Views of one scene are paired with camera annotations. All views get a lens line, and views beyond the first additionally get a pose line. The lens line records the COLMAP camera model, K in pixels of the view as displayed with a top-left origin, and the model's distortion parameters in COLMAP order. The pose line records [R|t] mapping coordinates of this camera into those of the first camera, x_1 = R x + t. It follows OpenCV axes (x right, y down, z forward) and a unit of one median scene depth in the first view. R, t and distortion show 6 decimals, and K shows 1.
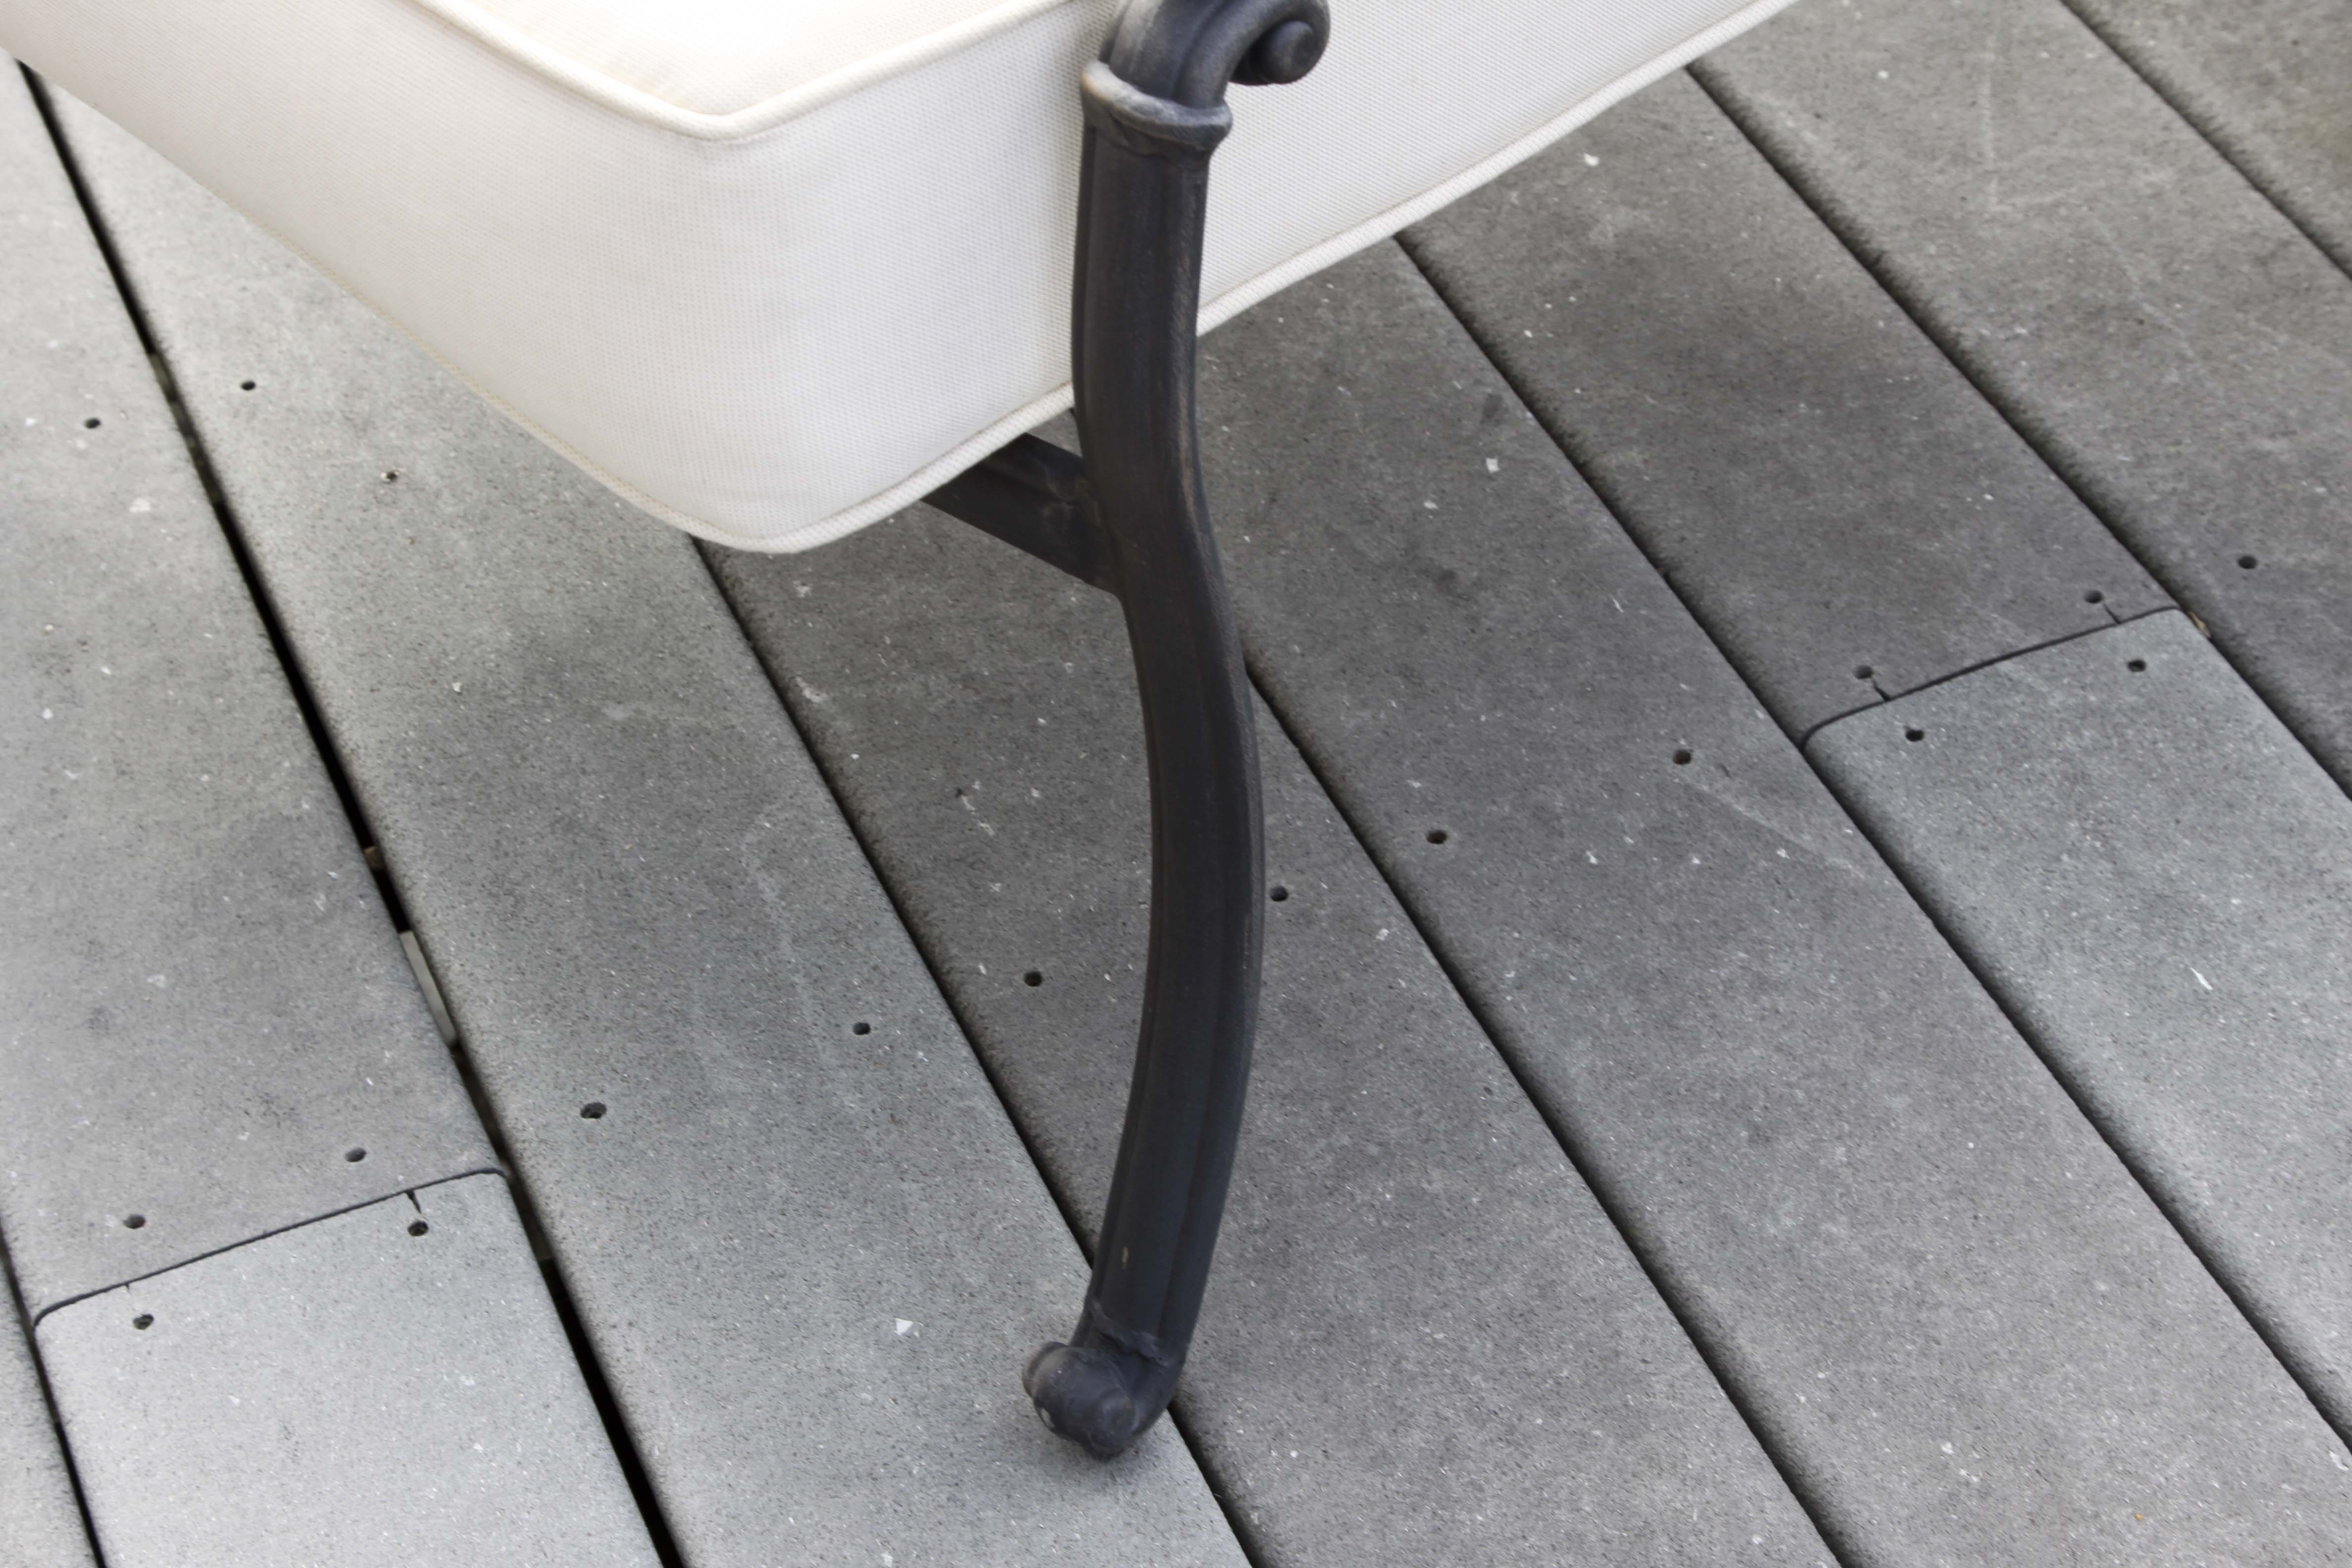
lens RADIAL K [[5130.5, 0, 1160.2], [0, 5130.5, 748.2], [0, 0, 1]] dist [0.116641, 0.000000]
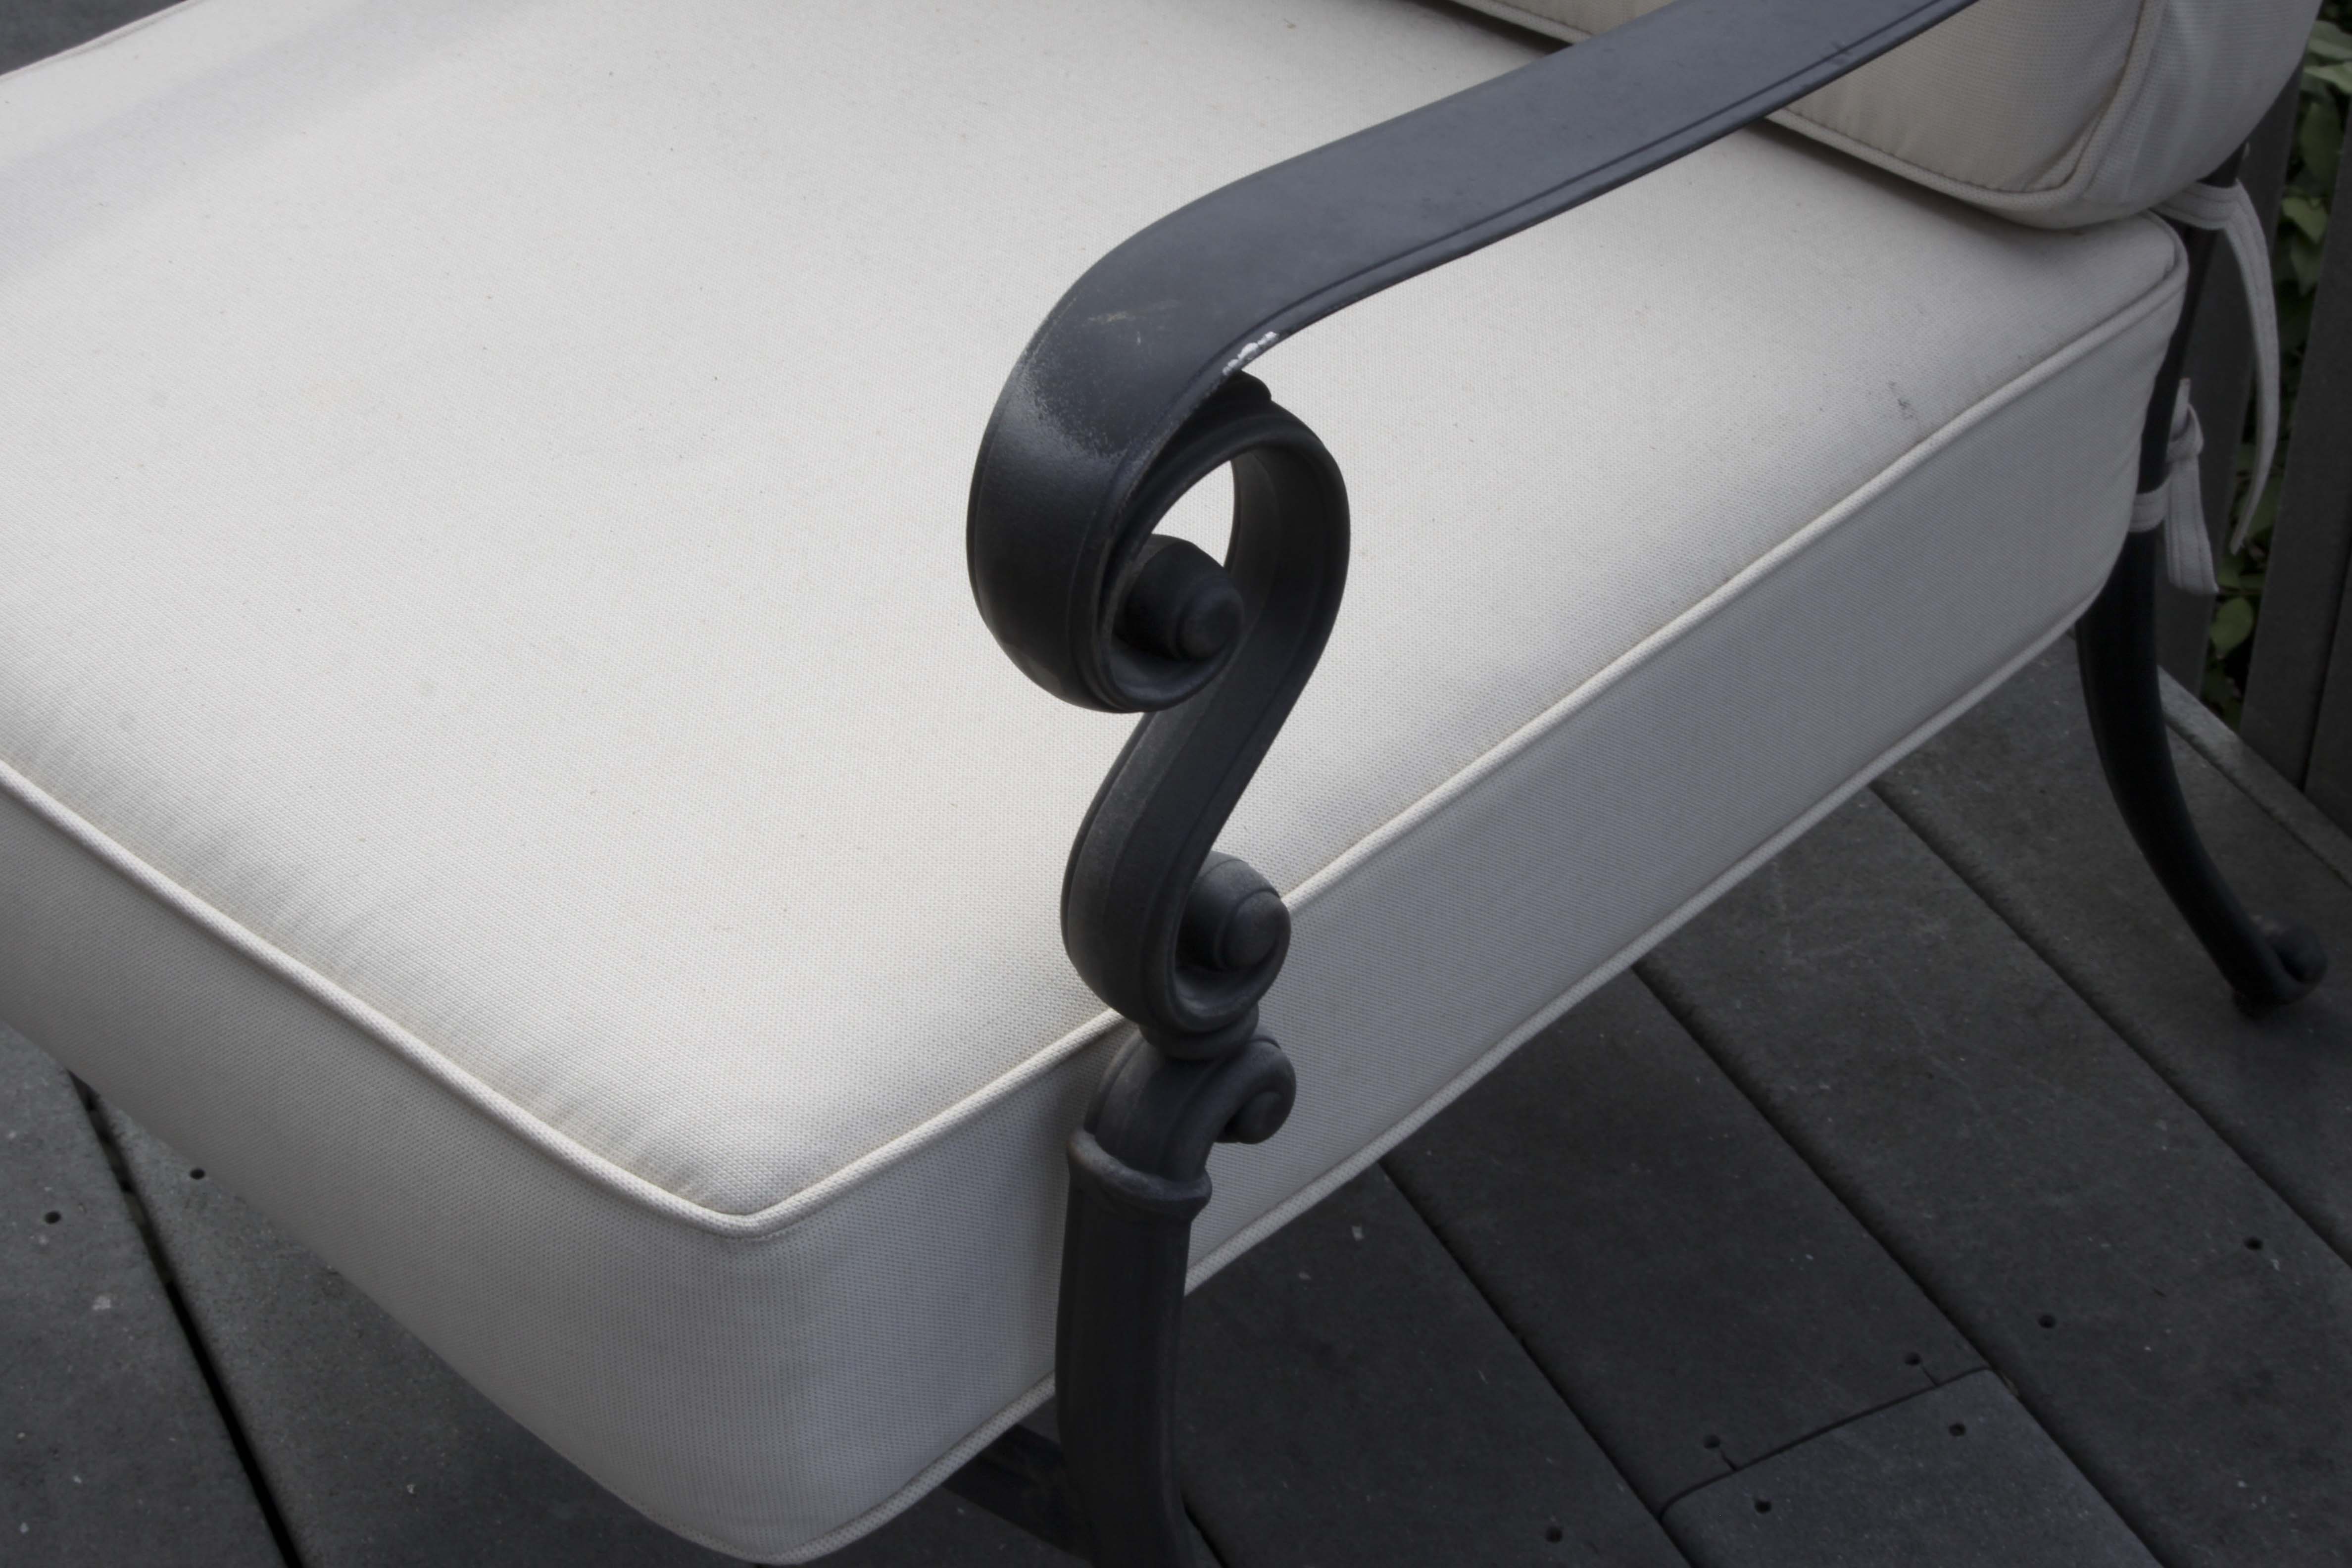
lens RADIAL K [[4614.7, 0, 1174.4], [0, 4614.7, 740.3], [0, 0, 1]] dist [0.076558, 0.000000]
pose [[0.997498, -0.024911, 0.066155, -0.037594], [0.028536, 0.998110, -0.054417, -0.110012], [-0.064674, 0.056169, 0.996324, 0.016777]]
